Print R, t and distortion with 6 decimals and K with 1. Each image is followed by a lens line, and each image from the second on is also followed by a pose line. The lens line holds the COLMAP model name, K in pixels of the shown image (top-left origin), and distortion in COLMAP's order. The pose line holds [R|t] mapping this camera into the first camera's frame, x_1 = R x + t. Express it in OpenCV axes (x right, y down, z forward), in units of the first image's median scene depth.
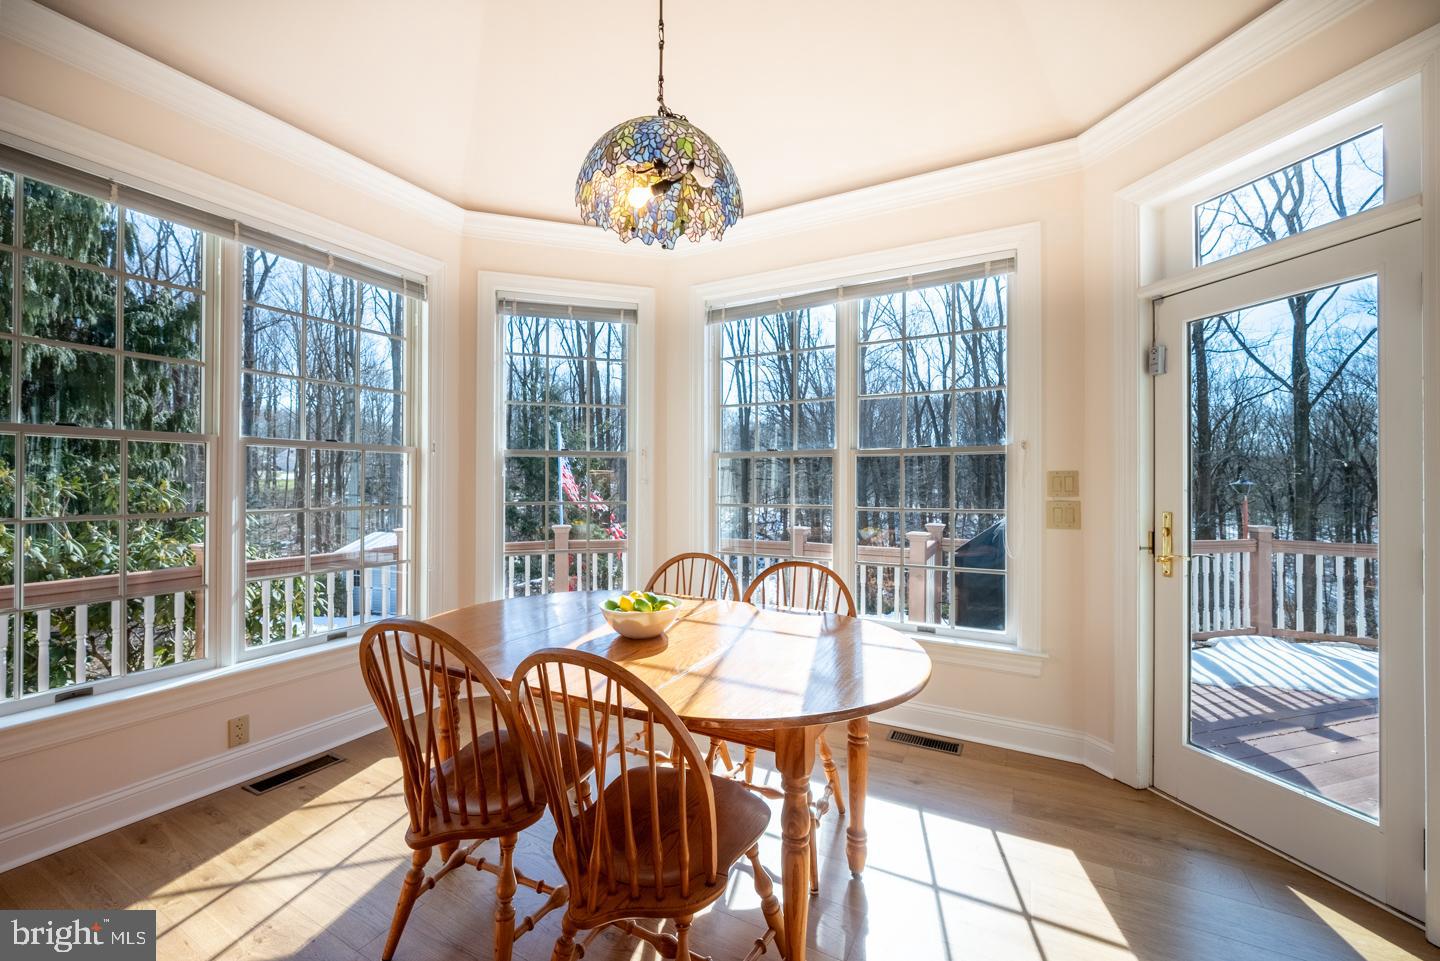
lens RADIAL K [[561.9, 0, 724.1], [0, 561.9, 476.8], [0, 0, 1]] dist [-0.001925, -0.000513]
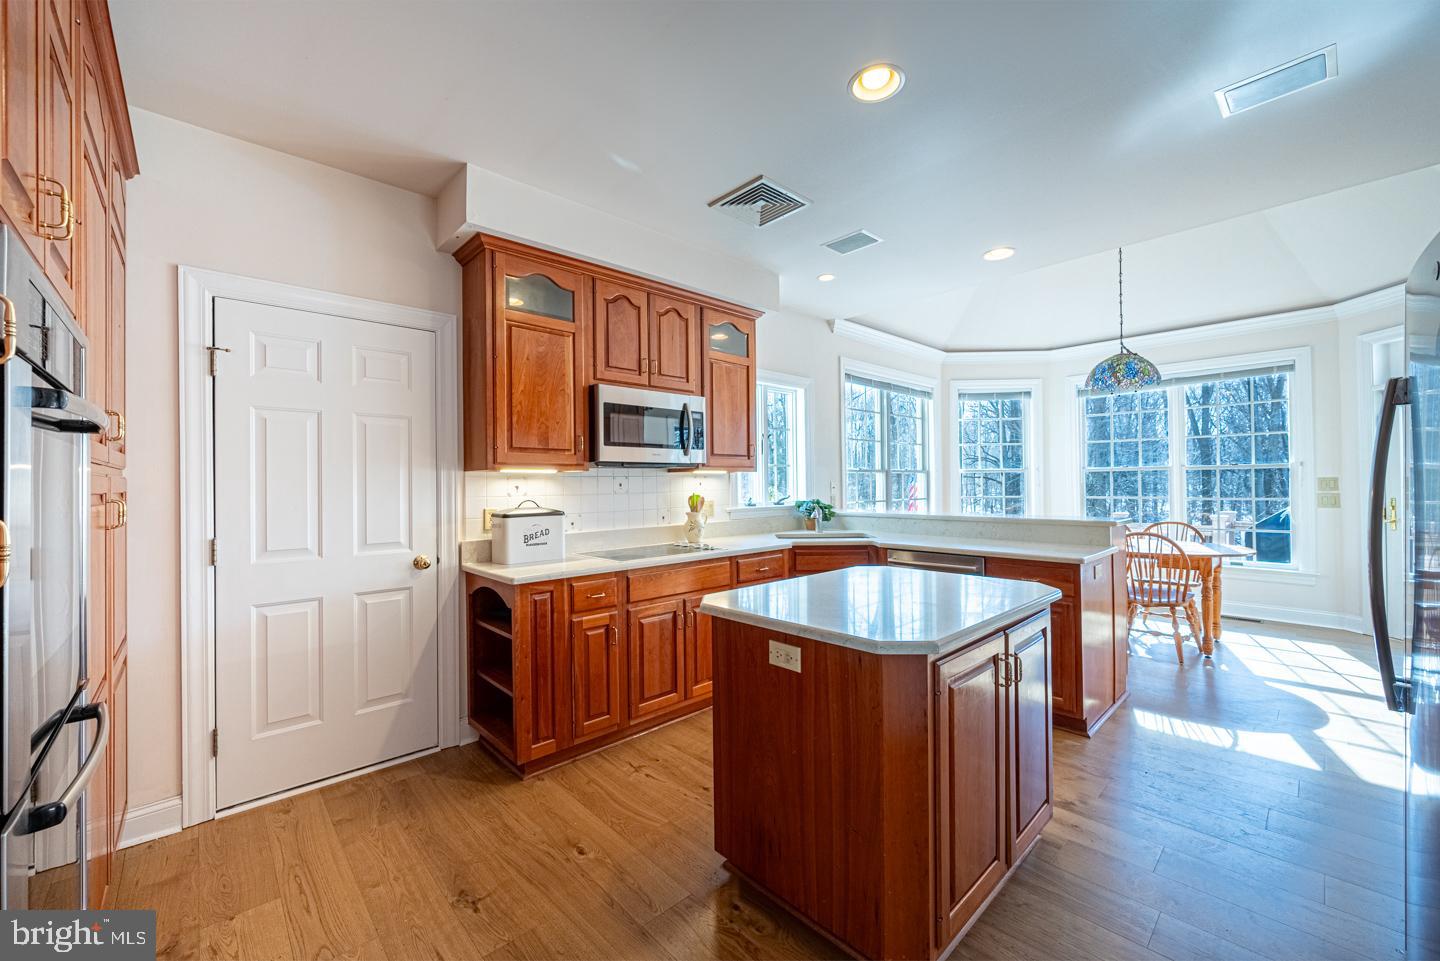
lens RADIAL K [[561.9, 0, 718.5], [0, 561.9, 480.4], [0, 0, 1]] dist [-0.001925, -0.000513]
pose [[0.947120, -0.013329, -0.320602, -0.639458], [0.011651, 0.999907, -0.007152, -0.009145], [0.320668, 0.003038, 0.947187, -1.254907]]
